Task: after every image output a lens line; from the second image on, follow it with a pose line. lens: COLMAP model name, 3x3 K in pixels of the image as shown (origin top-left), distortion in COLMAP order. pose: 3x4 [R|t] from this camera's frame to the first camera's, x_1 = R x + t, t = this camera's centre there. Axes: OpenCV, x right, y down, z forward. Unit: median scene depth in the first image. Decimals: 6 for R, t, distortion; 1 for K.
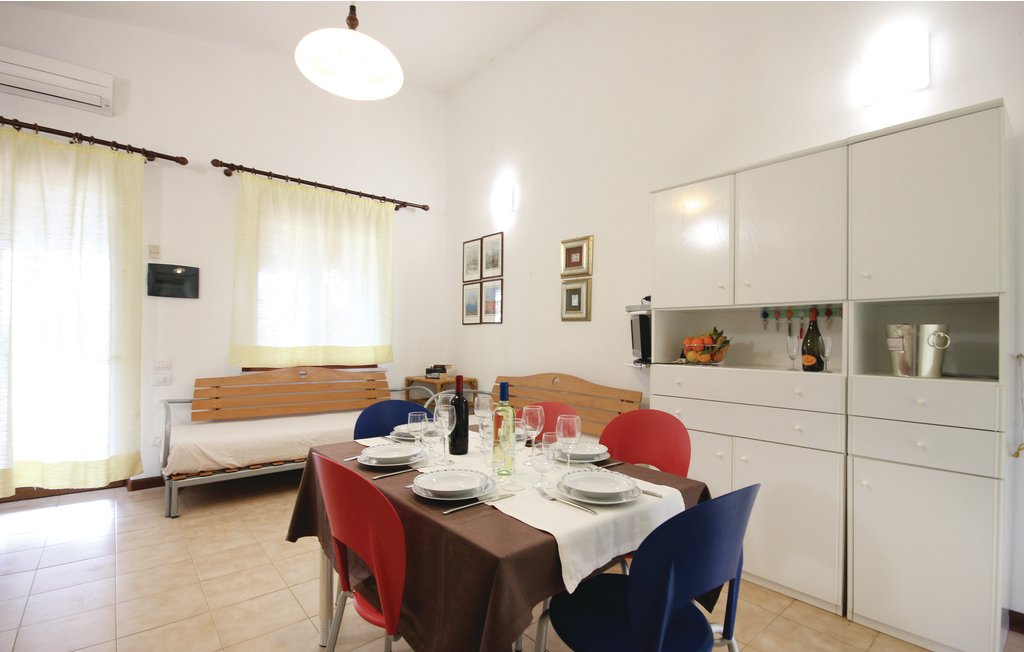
lens RADIAL K [[482.3, 0, 508.7], [0, 482.3, 337.5], [0, 0, 1]] dist [0.000633, 0.000124]
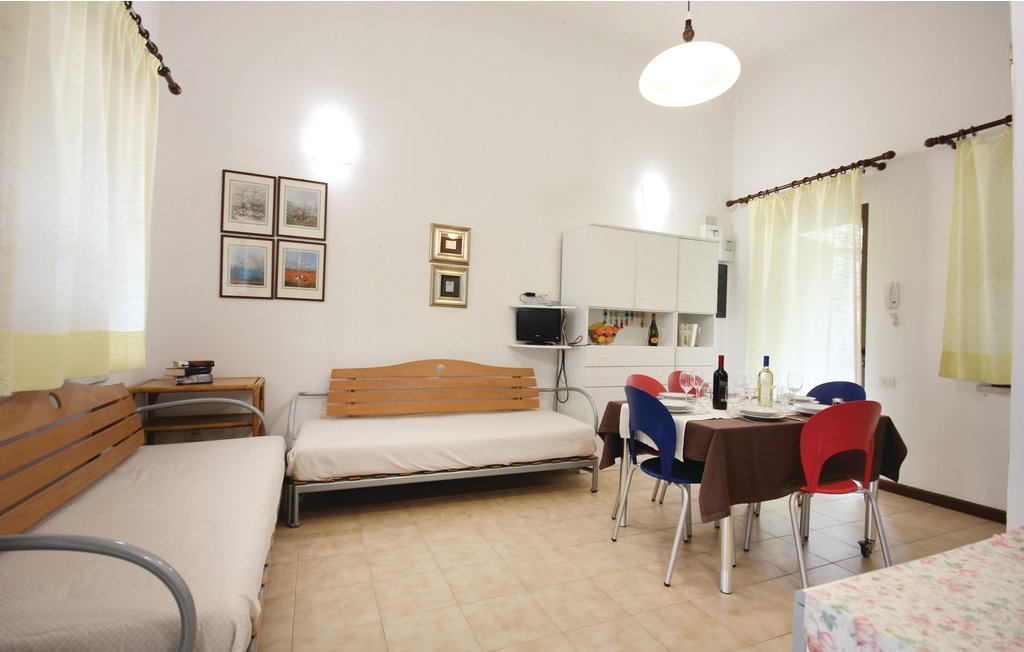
lens RADIAL K [[461.6, 0, 512.0], [0, 461.6, 326.0], [0, 0, 1]] dist [-0.000702, -0.000013]
pose [[0.282980, 0.001095, 0.959125, -0.729166], [-0.027477, 0.999598, 0.006966, -0.003867], [-0.958732, -0.028325, 0.282896, 0.569868]]
